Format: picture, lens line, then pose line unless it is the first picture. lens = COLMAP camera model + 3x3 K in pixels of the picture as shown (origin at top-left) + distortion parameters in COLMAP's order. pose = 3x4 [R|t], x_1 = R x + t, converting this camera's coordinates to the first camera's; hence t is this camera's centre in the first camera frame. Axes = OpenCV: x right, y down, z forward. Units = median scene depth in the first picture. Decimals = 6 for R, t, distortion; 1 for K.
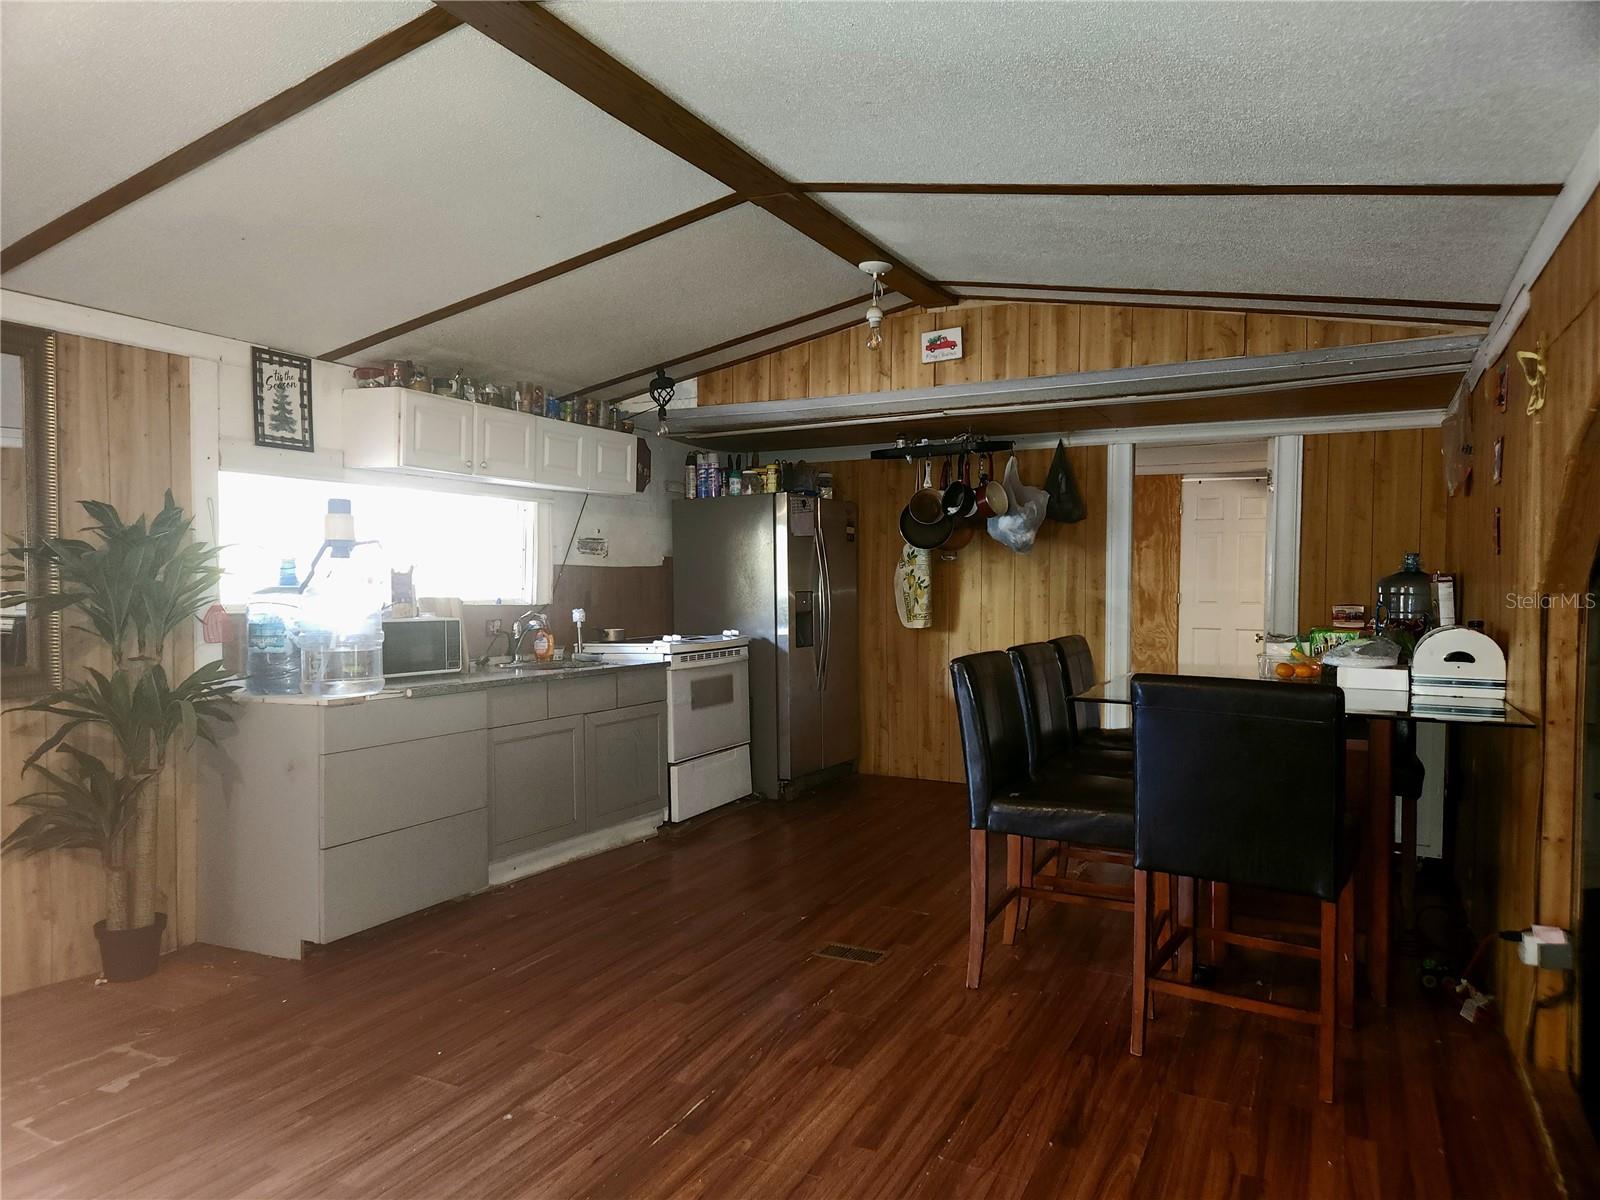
lens RADIAL K [[1065.3, 0, 788.5], [0, 1065.3, 612.9], [0, 0, 1]] dist [0.055463, -0.033094]
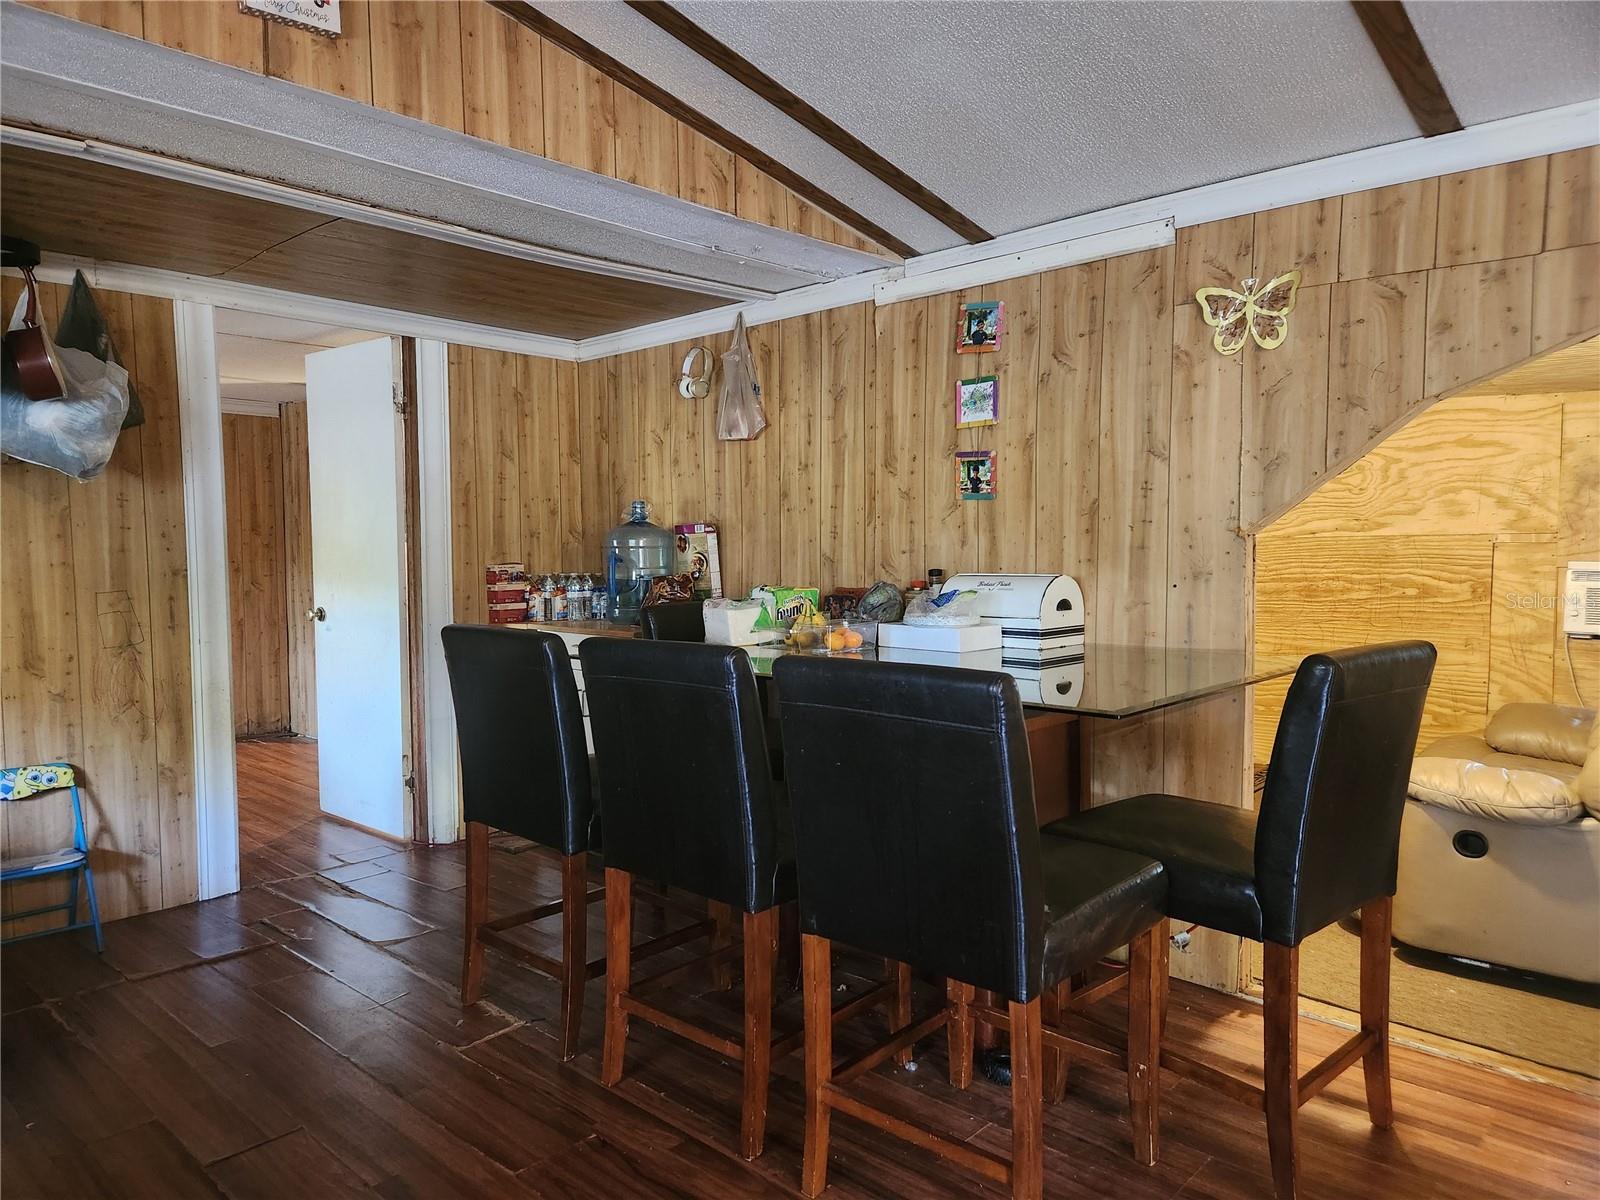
lens RADIAL K [[1065.3, 0, 794.0], [0, 1065.3, 602.3], [0, 0, 1]] dist [0.055463, -0.033094]
pose [[0.271710, -0.062691, 0.960335, -0.211793], [0.040420, 0.997739, 0.053696, -0.013279], [-0.961530, 0.024227, 0.273629, 0.604181]]
